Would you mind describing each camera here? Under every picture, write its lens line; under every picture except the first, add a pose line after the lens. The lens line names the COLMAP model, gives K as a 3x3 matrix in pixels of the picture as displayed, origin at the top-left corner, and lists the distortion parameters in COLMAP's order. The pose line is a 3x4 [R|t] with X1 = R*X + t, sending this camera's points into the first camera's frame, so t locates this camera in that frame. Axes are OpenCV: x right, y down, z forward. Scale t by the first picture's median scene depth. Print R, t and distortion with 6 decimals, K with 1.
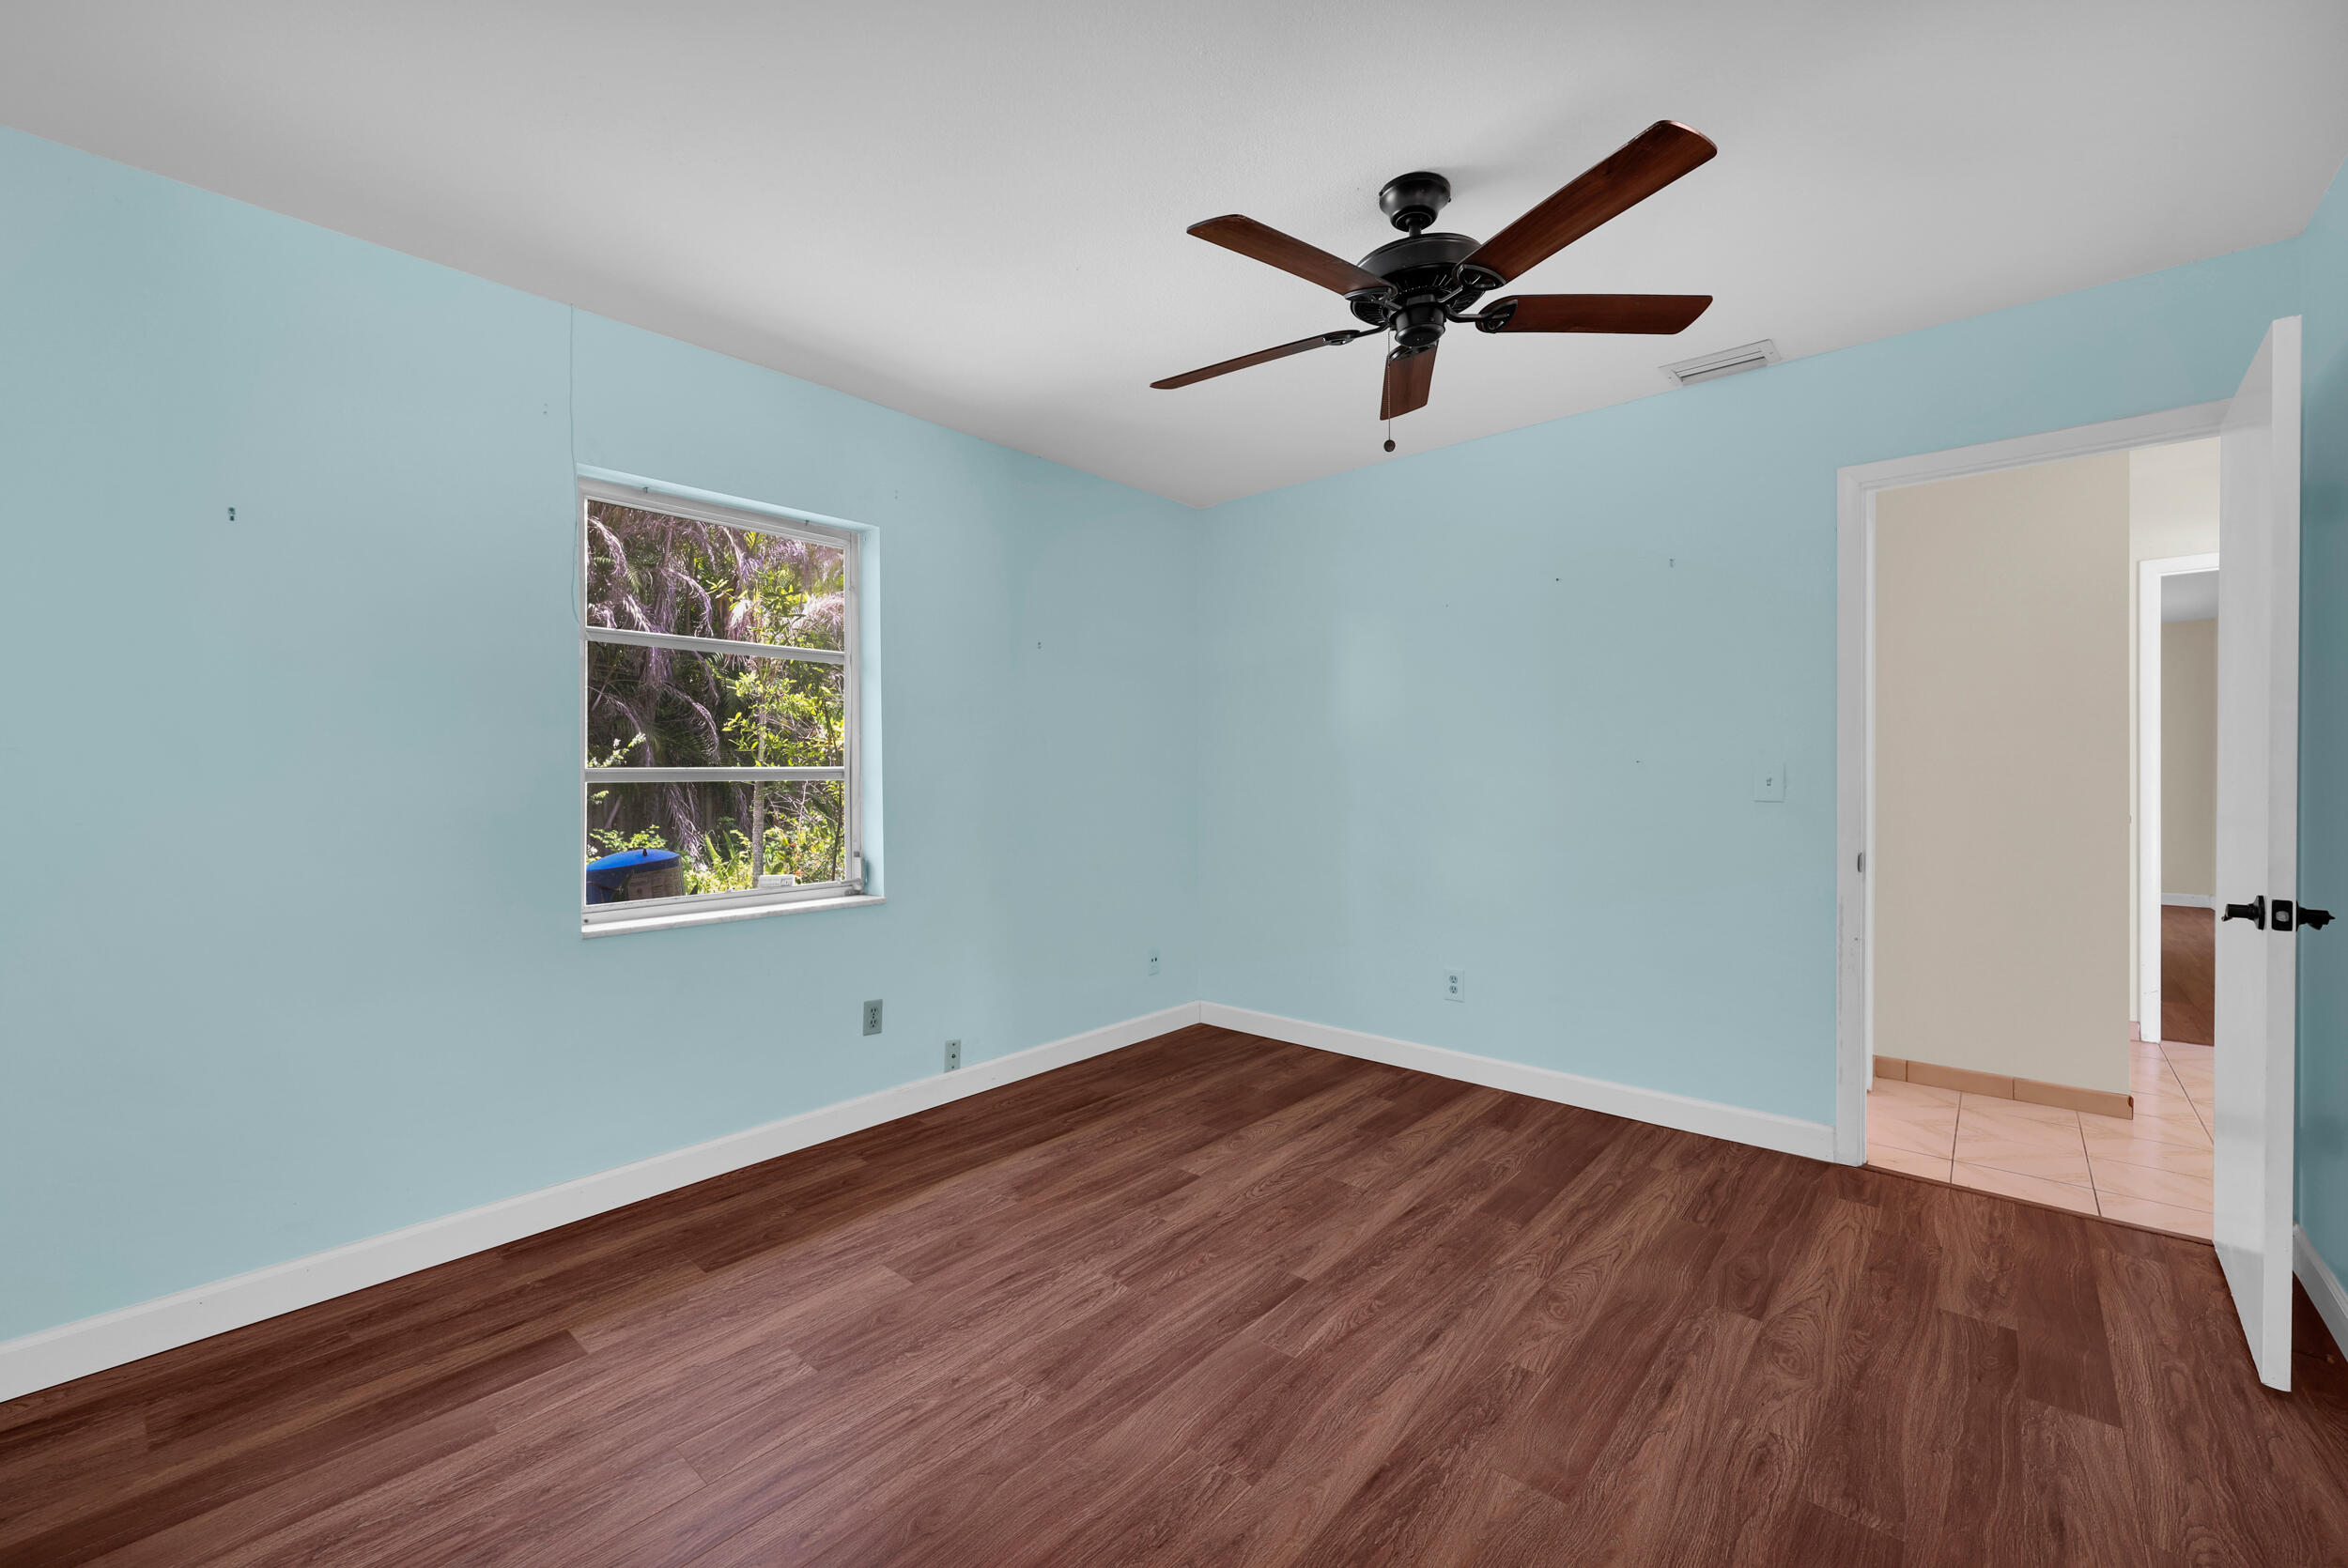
lens RADIAL K [[954.9, 0, 1192.7], [0, 954.9, 776.9], [0, 0, 1]] dist [-0.001301, 0.001632]
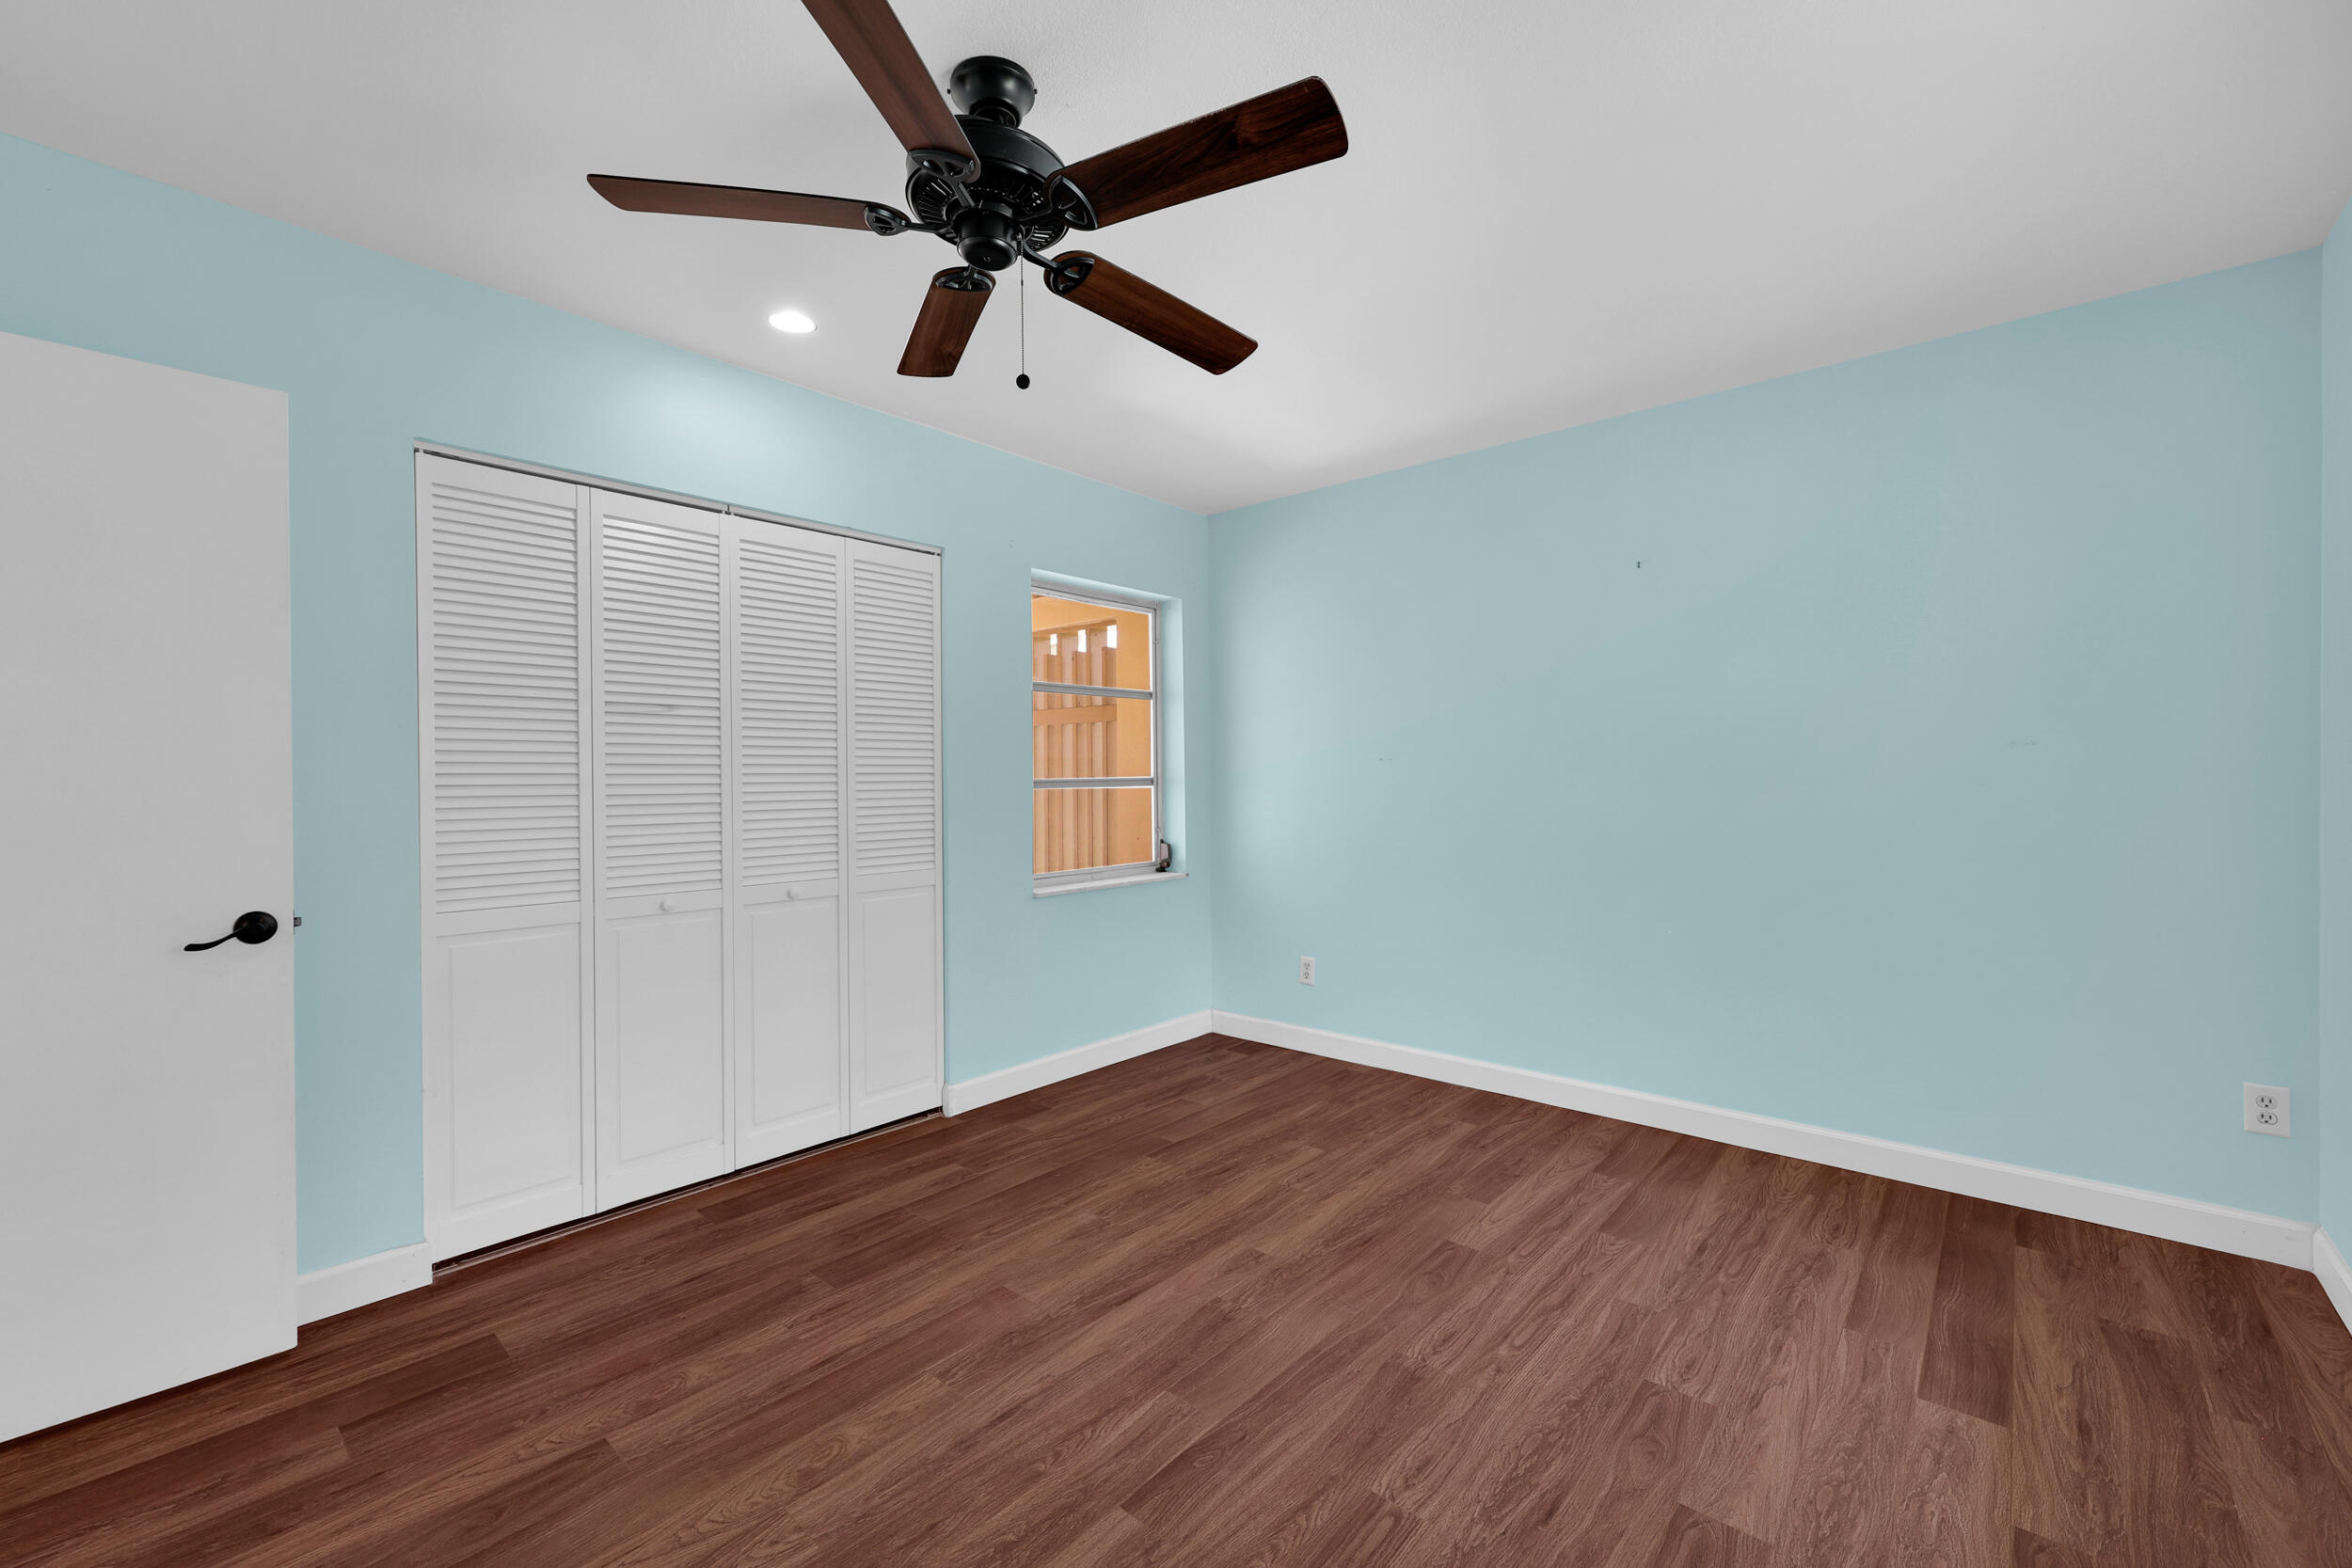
lens RADIAL K [[956.5, 0, 1185.5], [0, 956.5, 780.9], [0, 0, 1]] dist [-0.001301, 0.001632]
pose [[-0.999816, 0.009839, 0.016440, 0.060287], [0.010002, 0.999901, 0.009880, -0.016127], [-0.016341, 0.010042, -0.999816, 1.826598]]
